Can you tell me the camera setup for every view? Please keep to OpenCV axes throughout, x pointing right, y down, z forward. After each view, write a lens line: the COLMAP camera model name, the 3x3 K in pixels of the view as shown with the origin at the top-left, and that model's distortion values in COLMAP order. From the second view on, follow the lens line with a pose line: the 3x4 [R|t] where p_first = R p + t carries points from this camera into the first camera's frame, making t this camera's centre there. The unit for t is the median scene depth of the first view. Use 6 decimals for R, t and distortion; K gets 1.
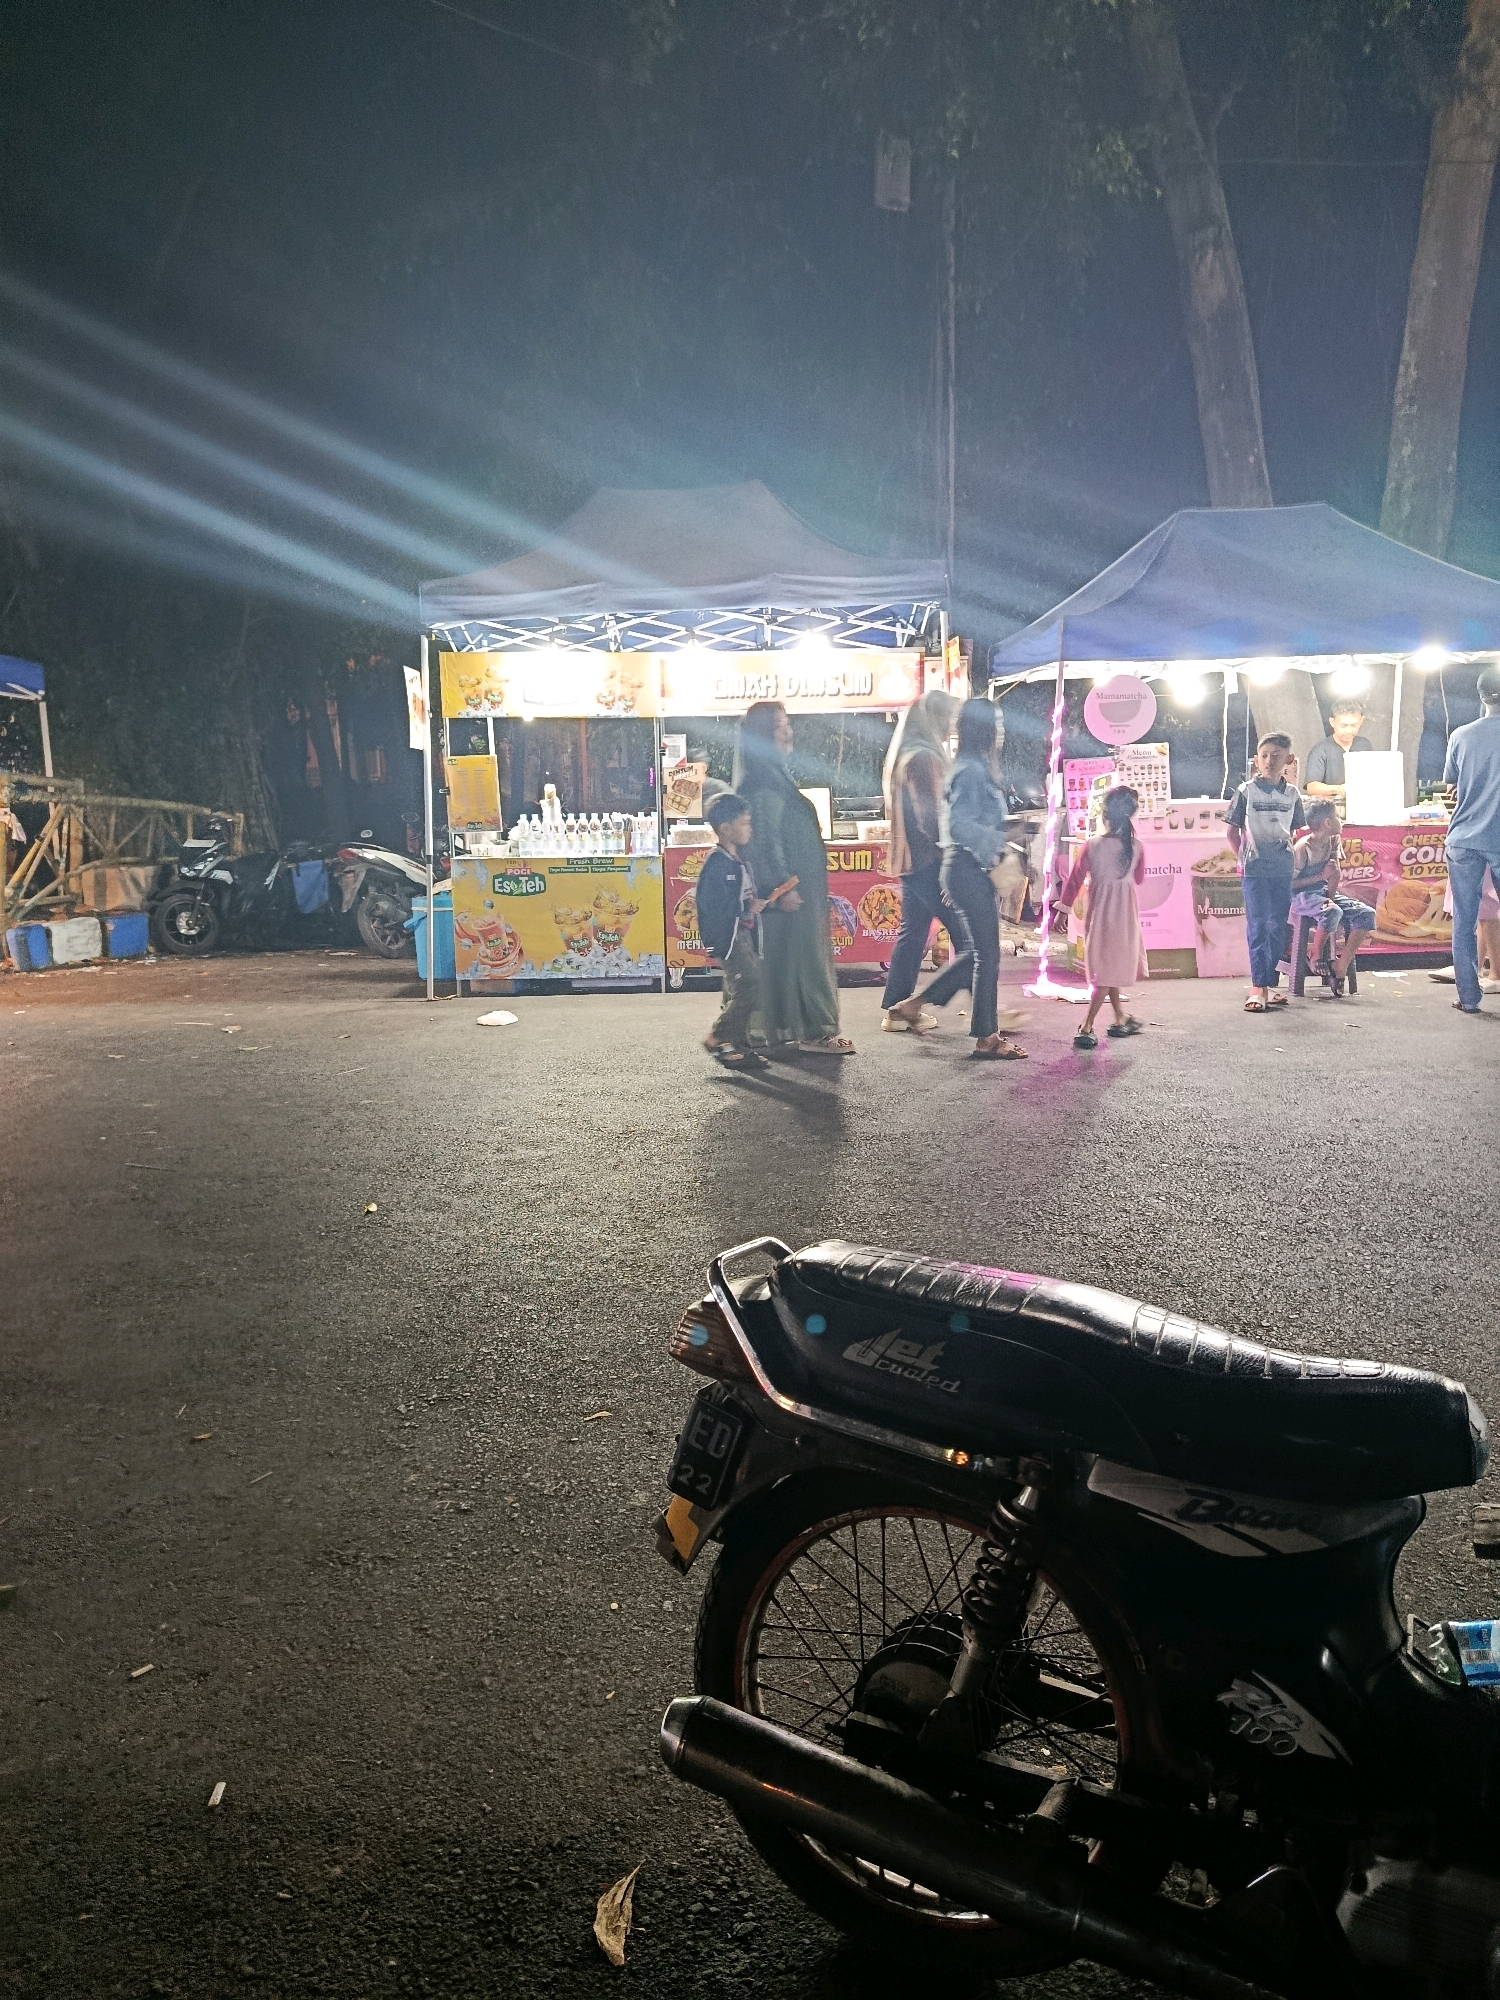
lens RADIAL K [[1369.7, 0, 737.2], [0, 1369.7, 1023.6], [0, 0, 1]] dist [0.056387, -0.085733]
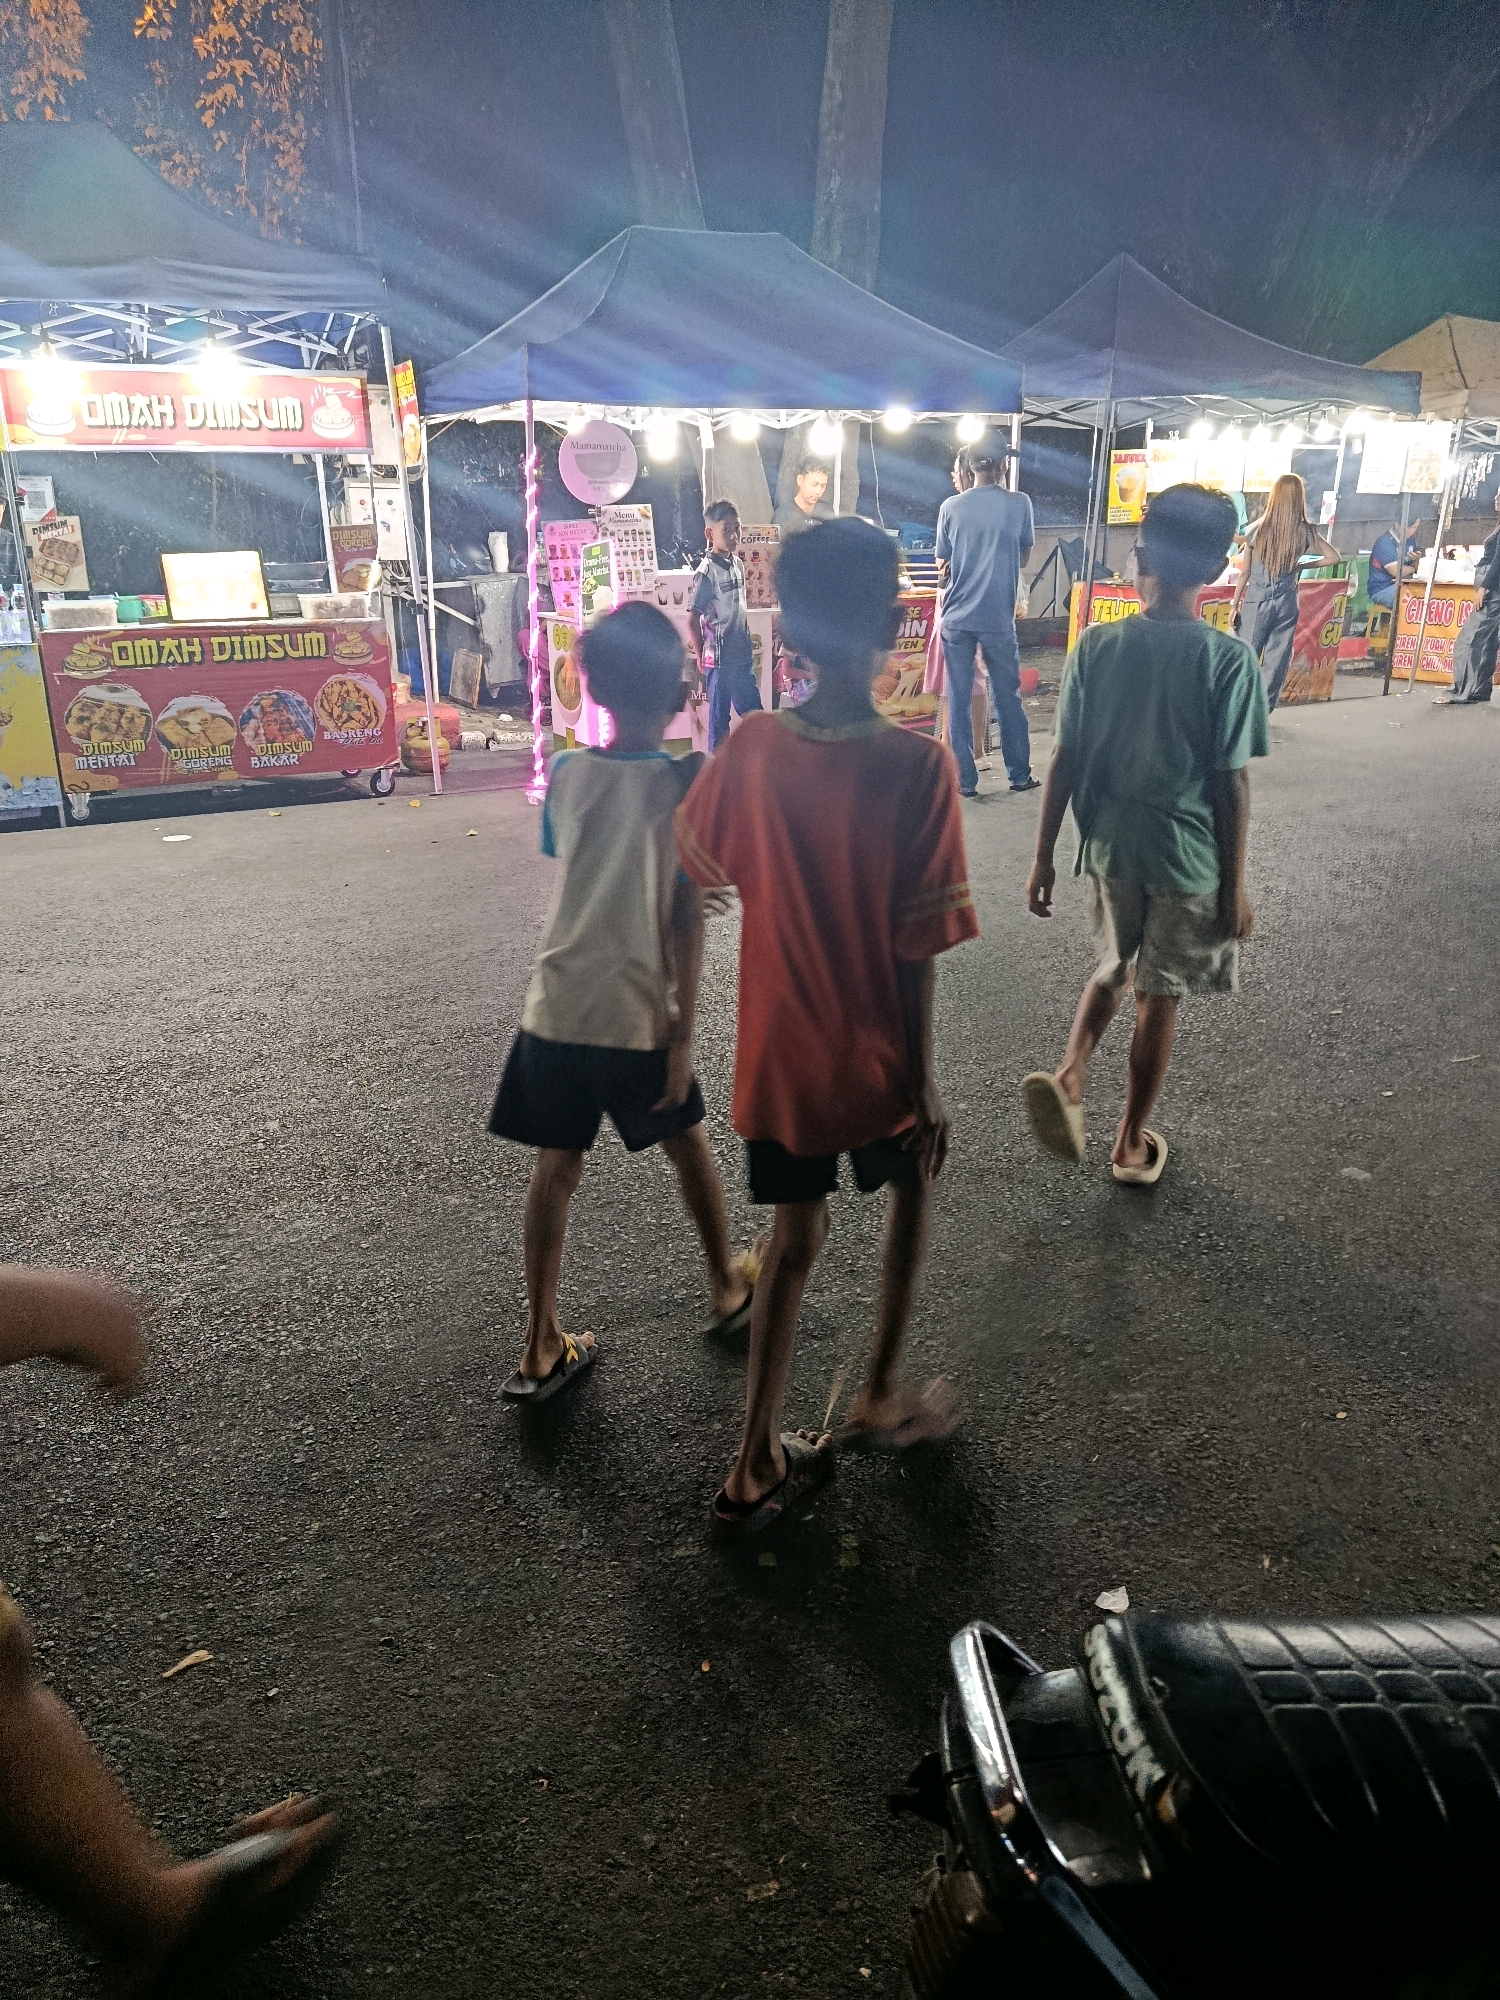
lens RADIAL K [[1386.7, 0, 747.7], [0, 1386.7, 1006.1], [0, 0, 1]] dist [0.033972, -0.060890]
pose [[0.899073, -0.128454, 0.418530, -0.049690], [0.061651, 0.983609, 0.169450, -0.032945], [-0.433436, -0.126545, 0.892255, 0.128542]]
